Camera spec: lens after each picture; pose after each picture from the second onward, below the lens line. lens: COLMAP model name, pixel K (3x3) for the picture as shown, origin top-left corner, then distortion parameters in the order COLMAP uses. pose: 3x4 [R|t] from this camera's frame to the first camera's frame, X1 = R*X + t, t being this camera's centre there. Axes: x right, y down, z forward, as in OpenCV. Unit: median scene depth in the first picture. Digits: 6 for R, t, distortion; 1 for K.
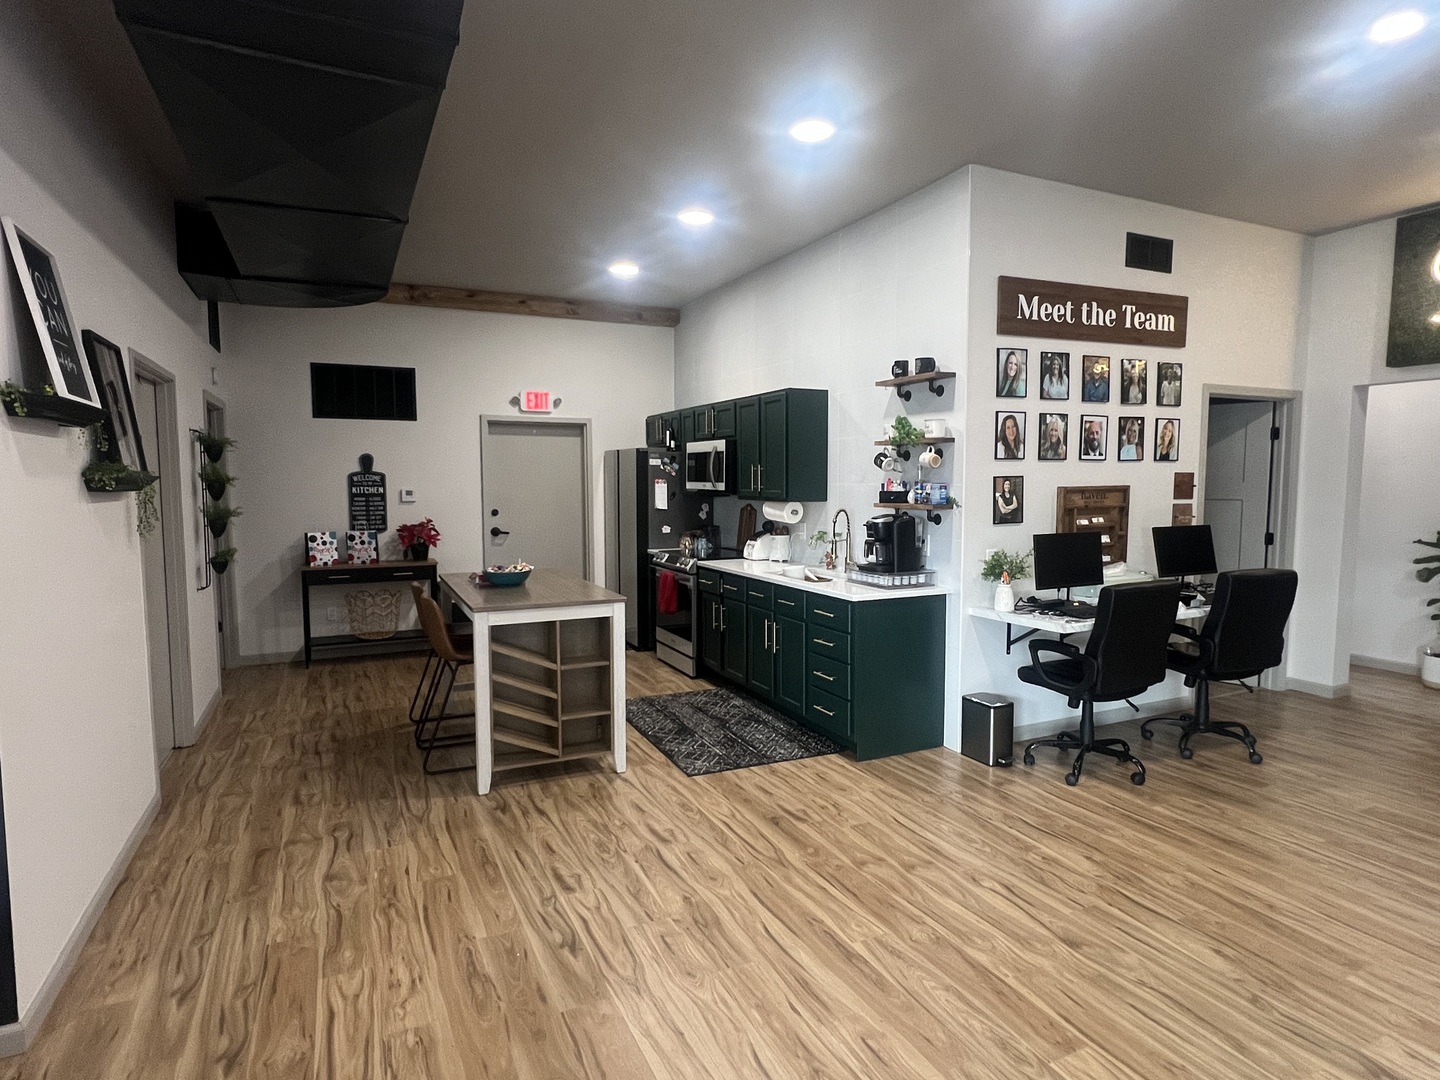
lens RADIAL K [[802.3, 0, 722.2], [0, 802.3, 546.3], [0, 0, 1]] dist [-0.001858, -0.000241]
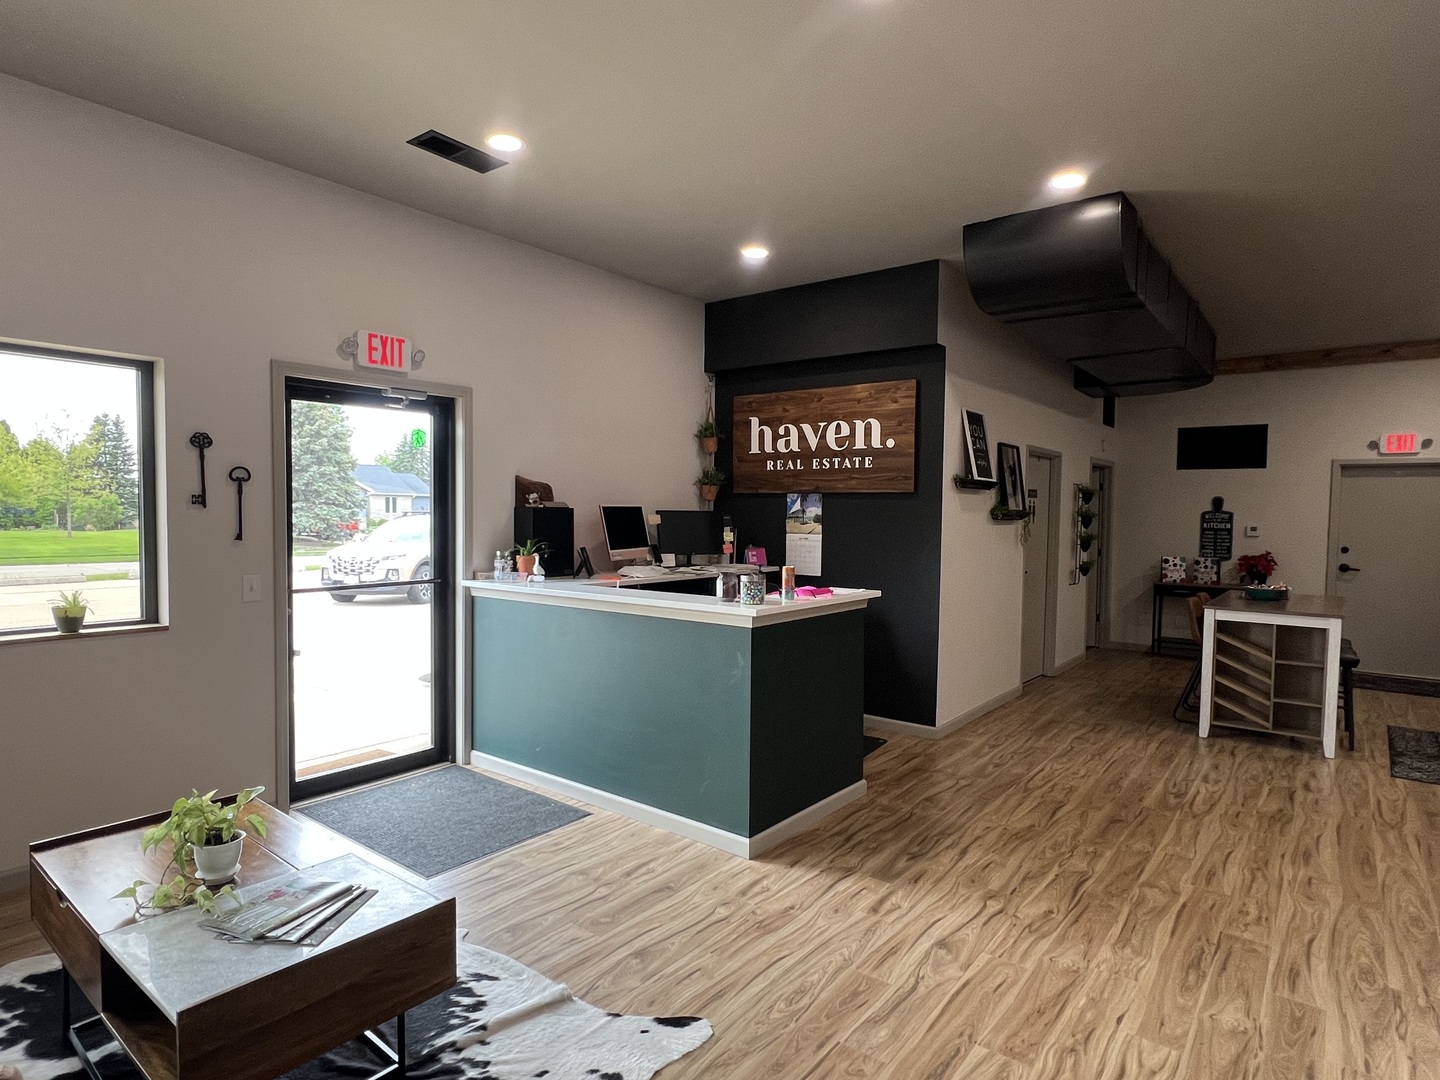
lens RADIAL K [[802.3, 0, 722.2], [0, 802.3, 546.3], [0, 0, 1]] dist [-0.001858, -0.000241]
pose [[0.453549, 0.046740, -0.890005, 0.348031], [-0.087488, 0.996136, 0.007729, 0.020983], [0.886927, 0.074359, 0.455885, -0.265702]]
